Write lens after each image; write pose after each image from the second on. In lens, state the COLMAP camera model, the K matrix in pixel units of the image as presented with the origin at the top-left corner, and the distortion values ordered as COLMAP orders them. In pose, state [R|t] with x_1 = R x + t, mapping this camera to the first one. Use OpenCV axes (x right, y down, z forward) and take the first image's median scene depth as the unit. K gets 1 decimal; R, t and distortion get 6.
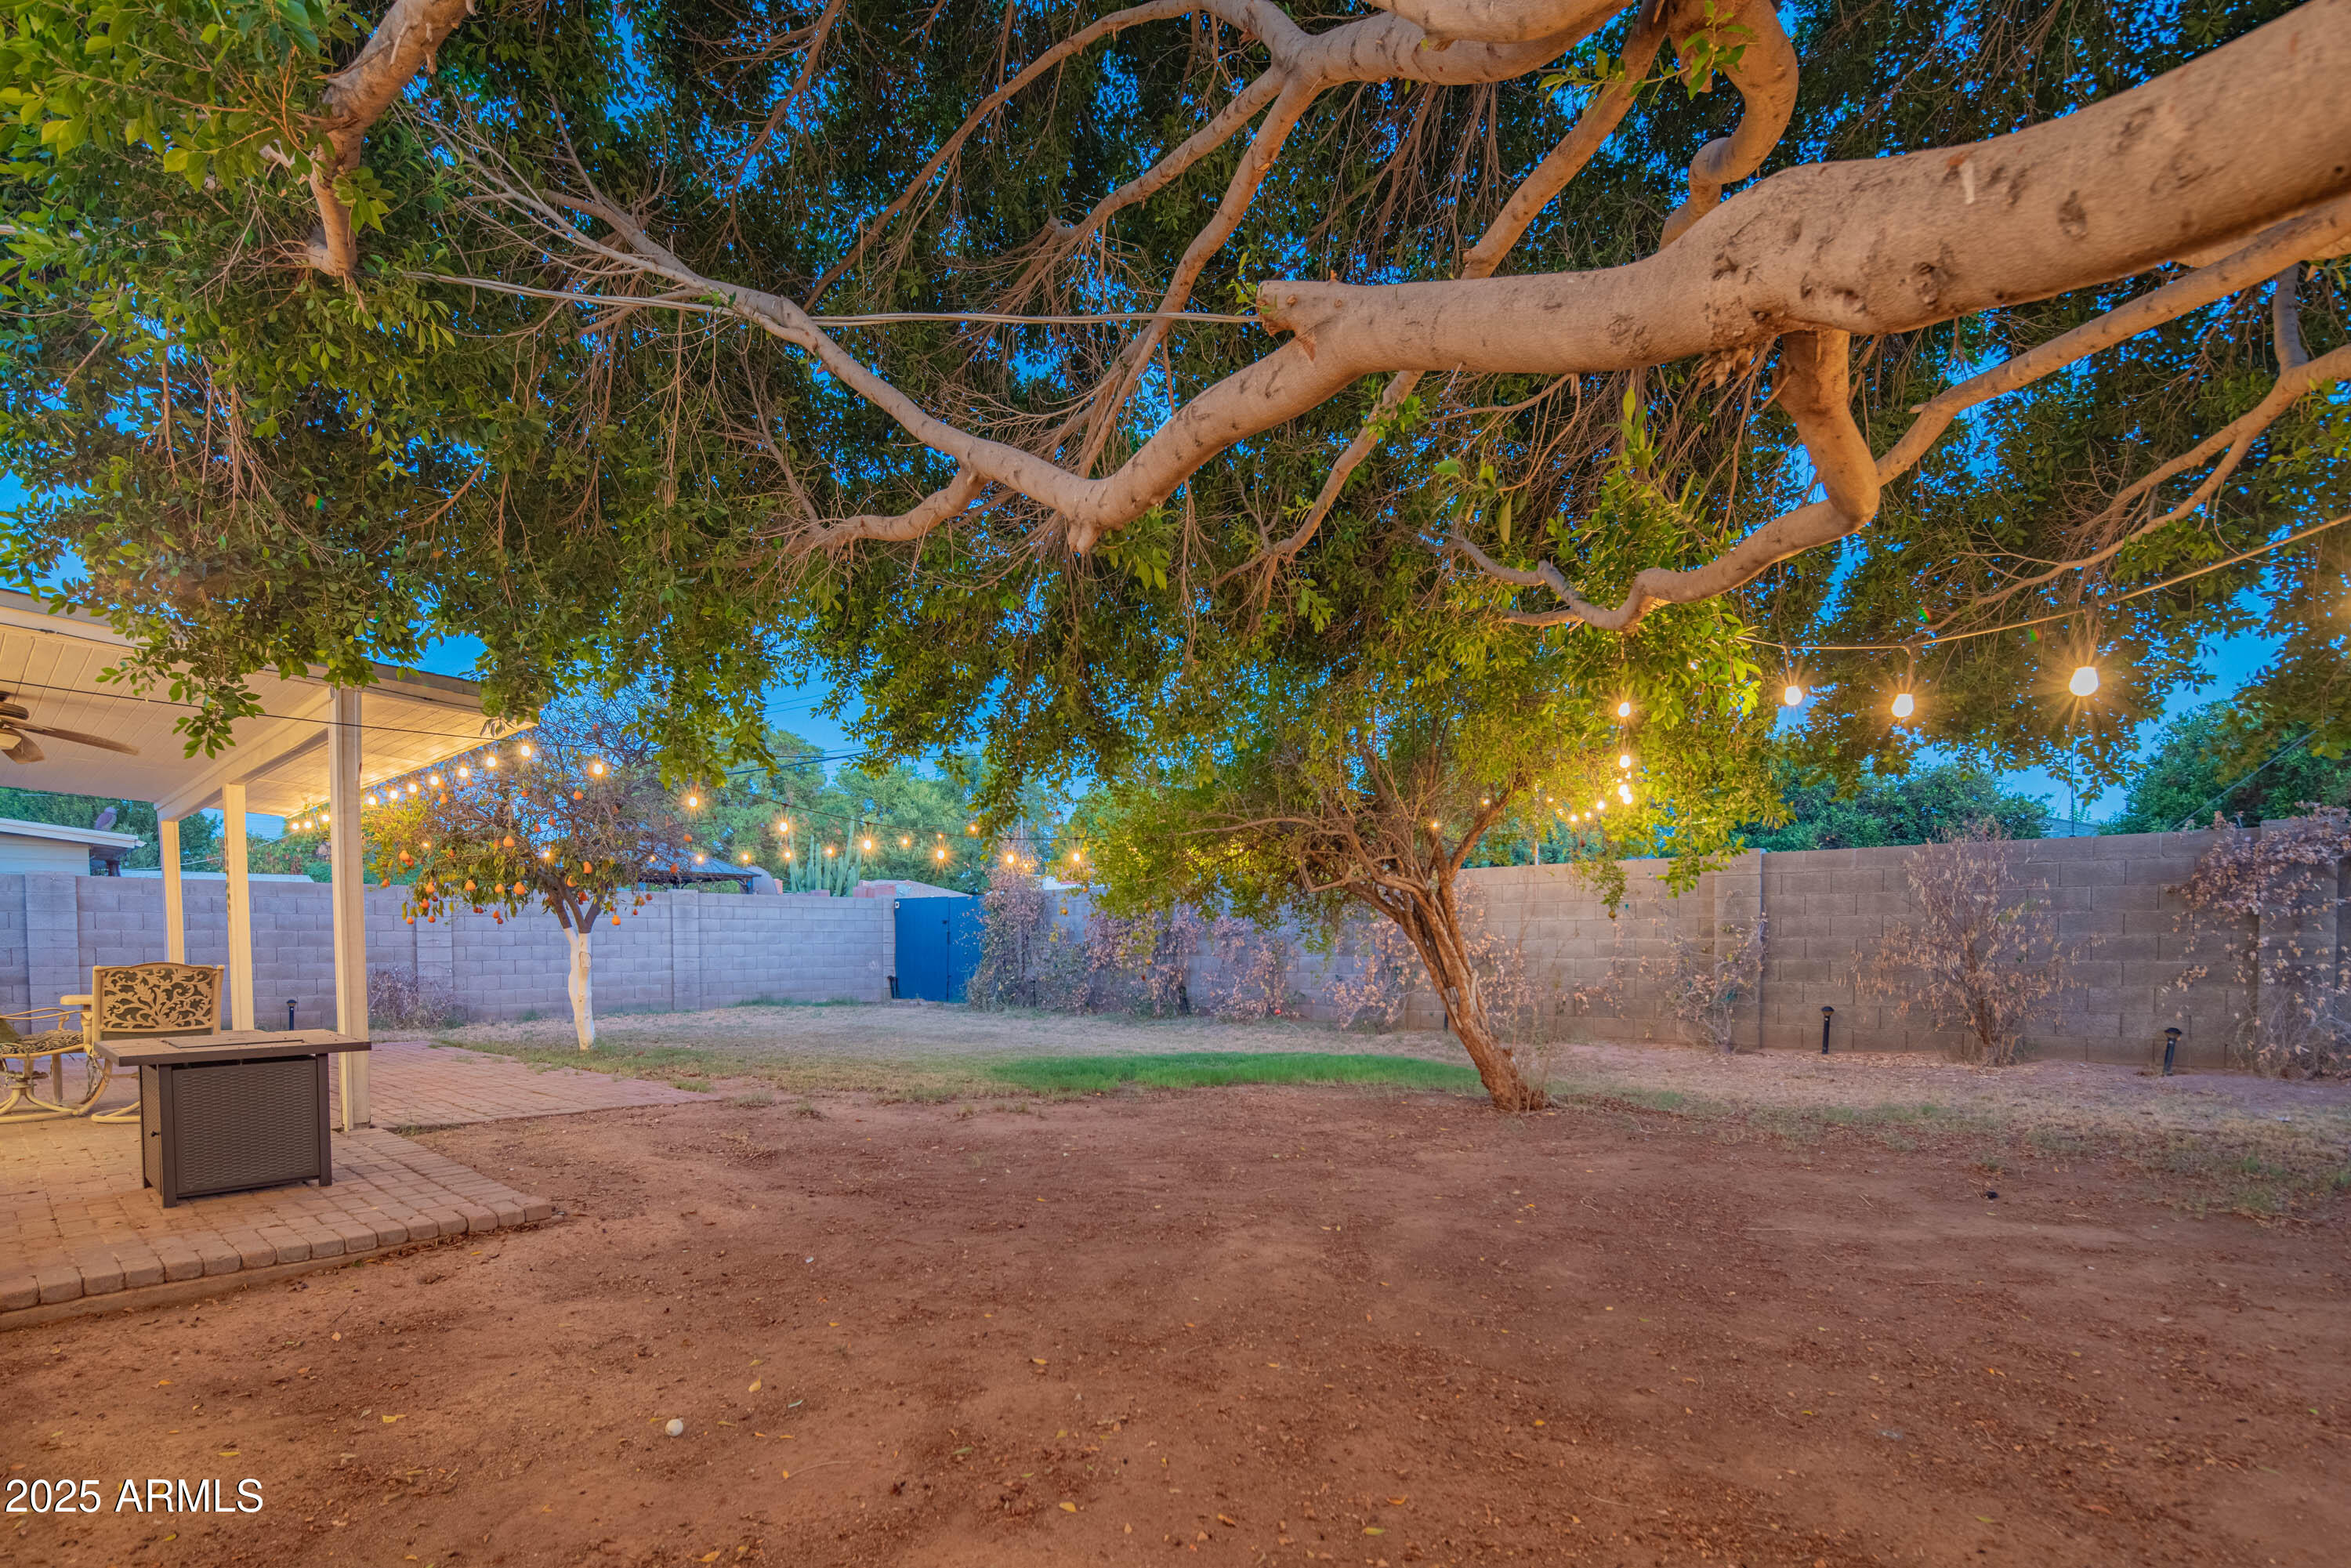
lens RADIAL K [[1183.6, 0, 1118.1], [0, 1183.6, 788.2], [0, 0, 1]] dist [-0.001073, -0.001097]
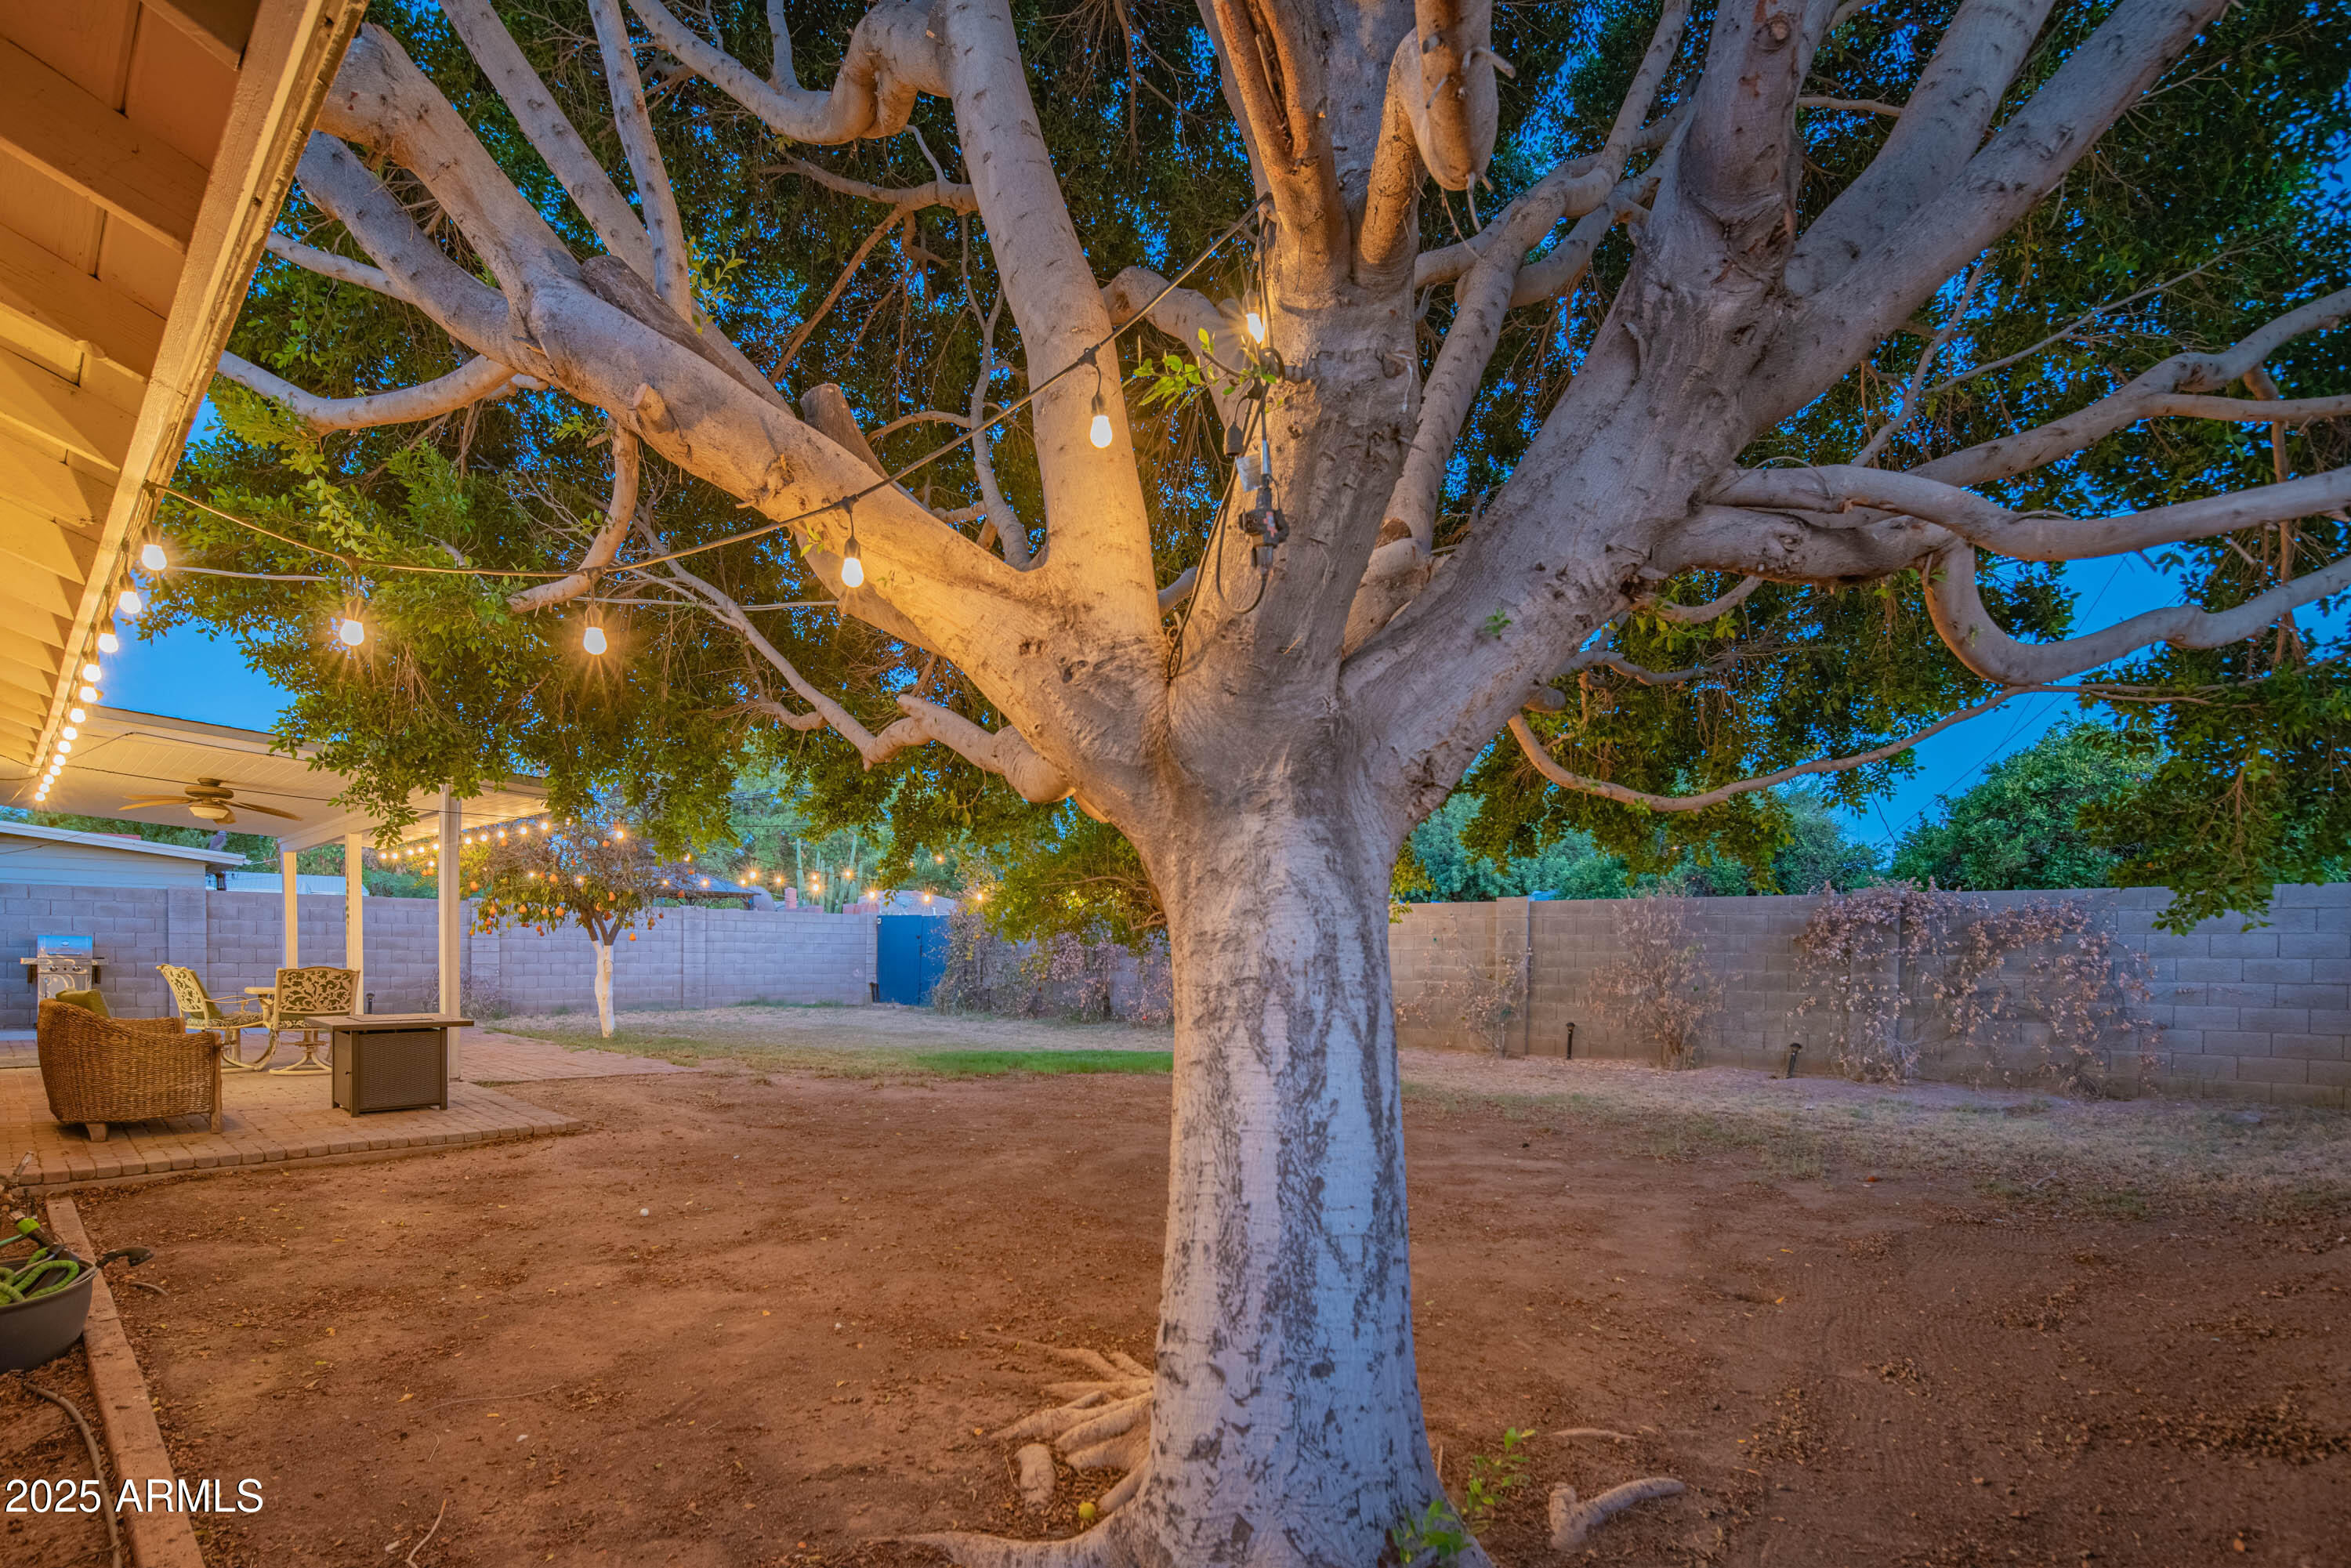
lens RADIAL K [[1188.5, 0, 1125.7], [0, 1188.5, 780.2], [0, 0, 1]] dist [-0.000228, -0.000037]
pose [[0.999708, 0.016985, -0.017166, 0.216590], [-0.017212, 0.999765, -0.013147, -0.083327], [0.016939, 0.013438, 0.999766, -0.472608]]
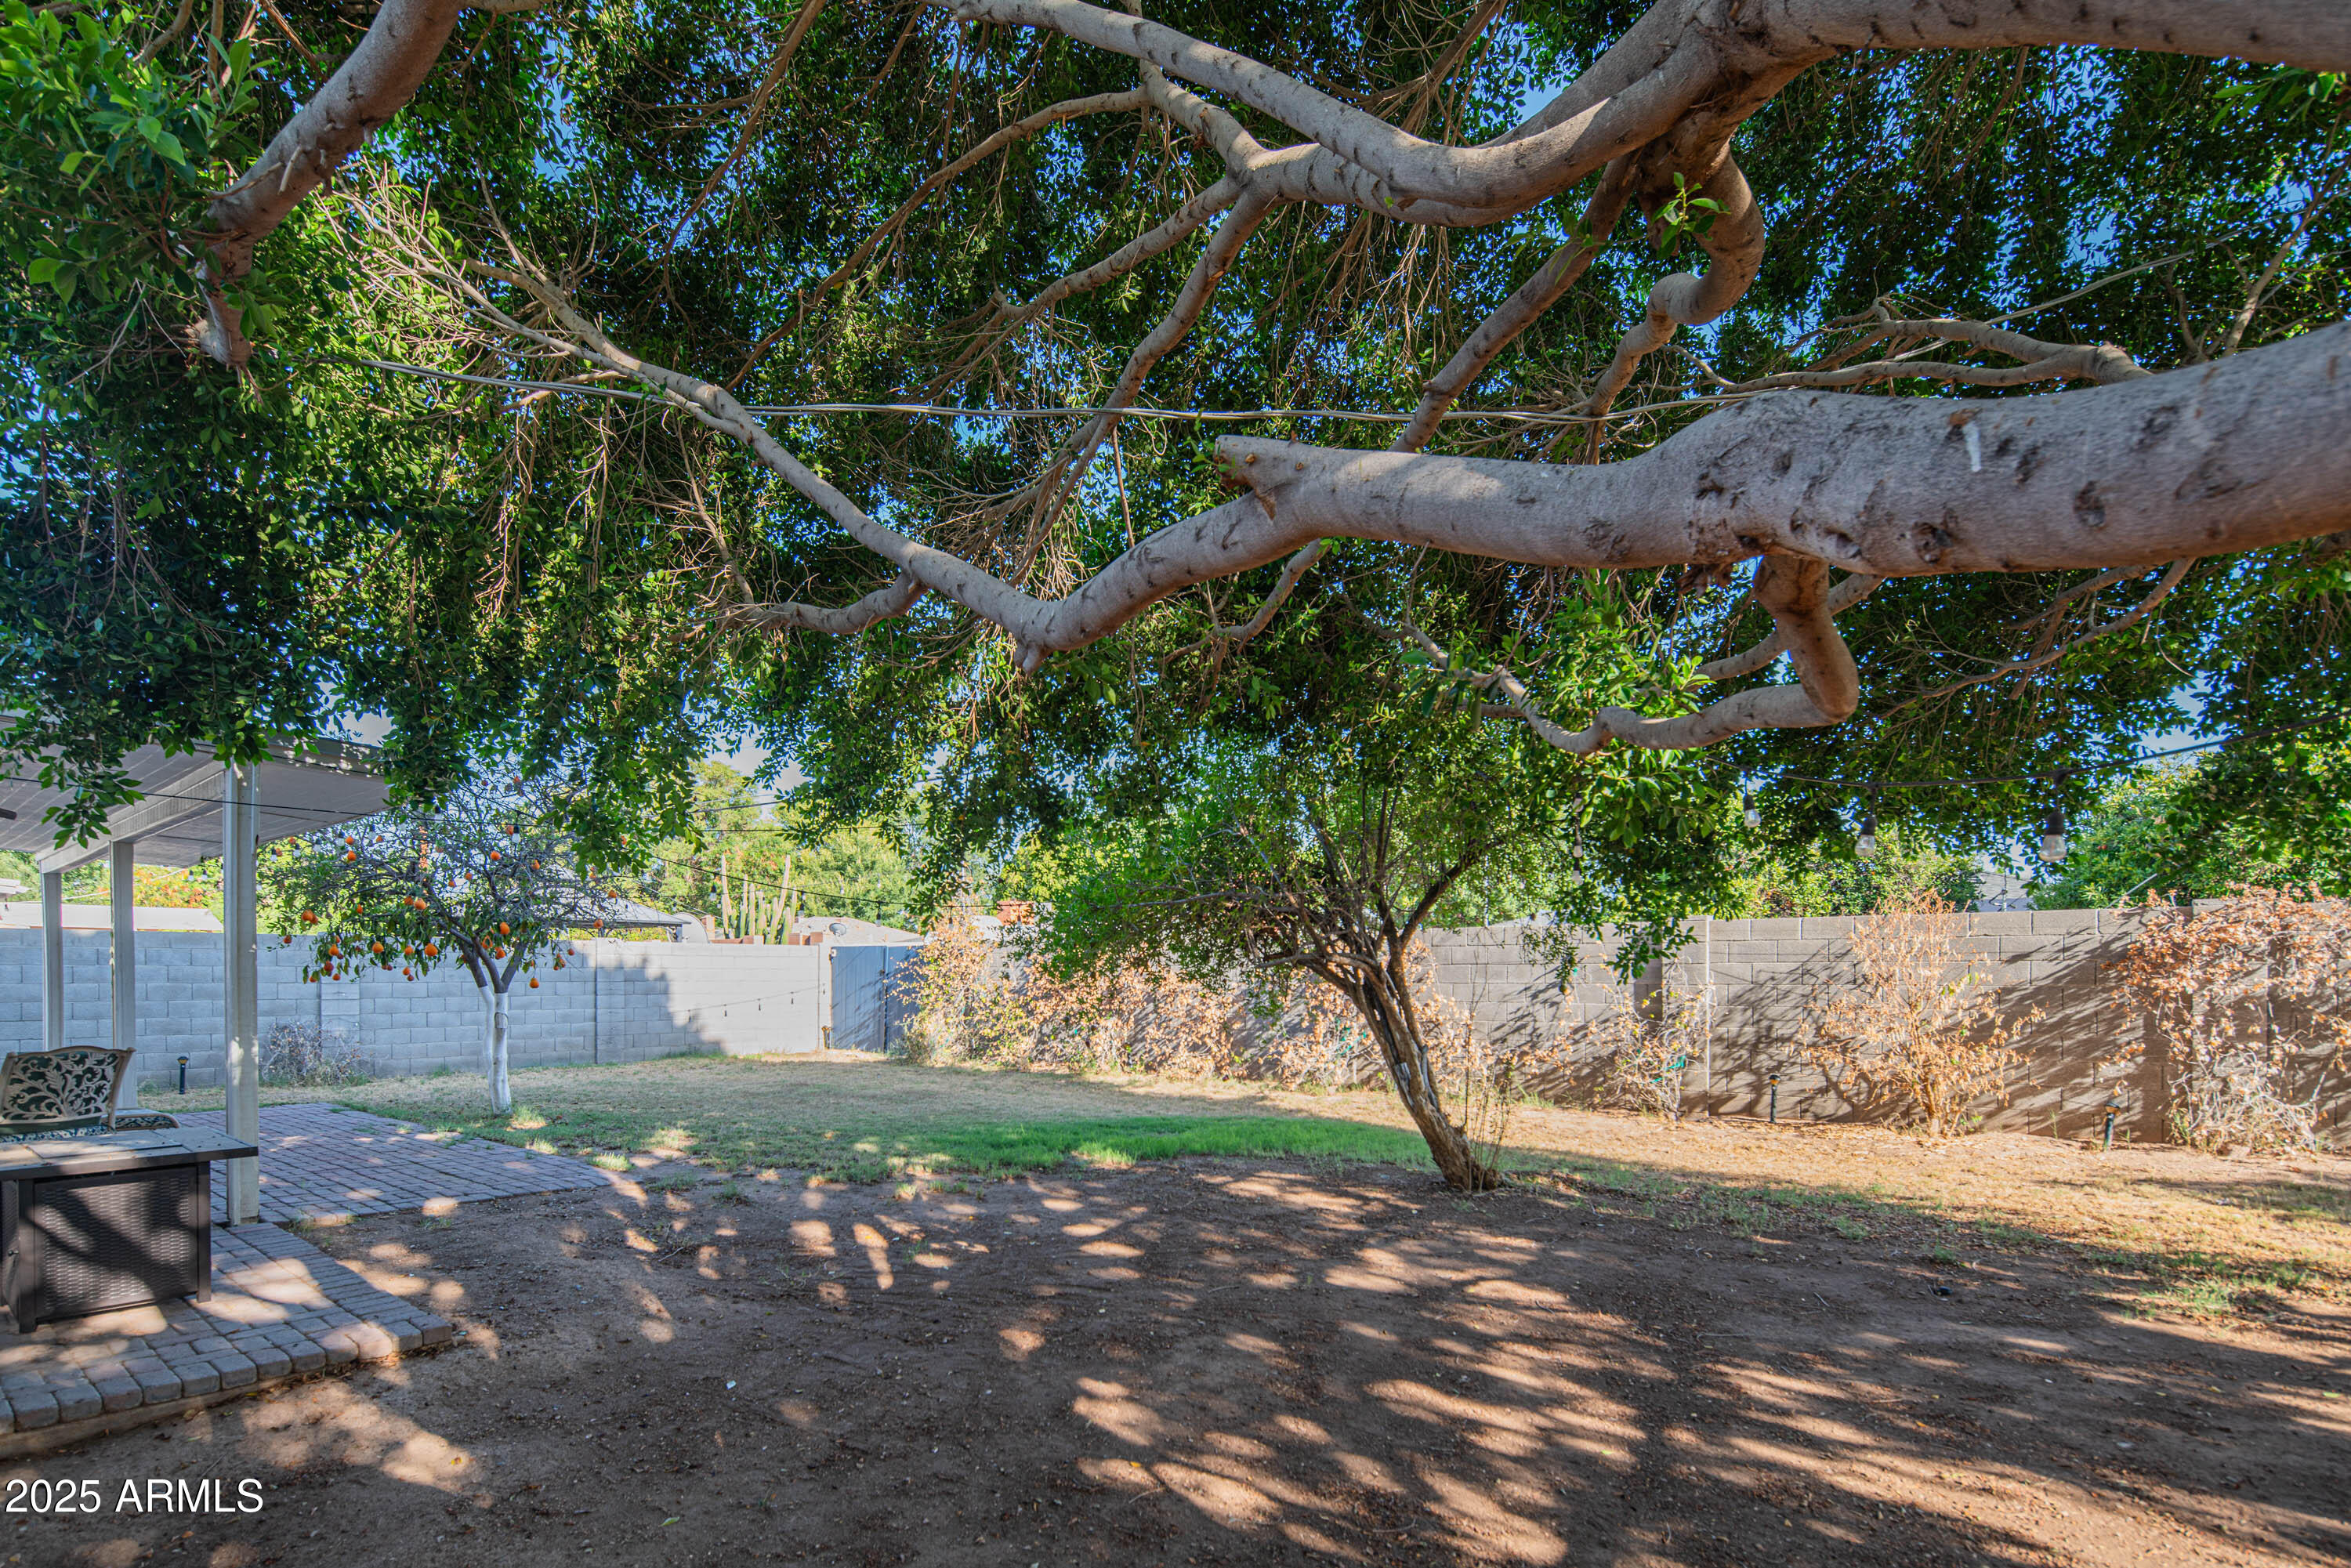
lens RADIAL K [[1198.8, 0, 1121.1], [0, 1198.8, 782.0], [0, 0, 1]] dist [-0.002501, -0.001257]
pose [[0.998787, 0.004994, 0.048980, -0.000557], [-0.003635, 0.999607, -0.027808, -0.038175], [-0.049100, 0.027596, 0.998413, 0.015821]]
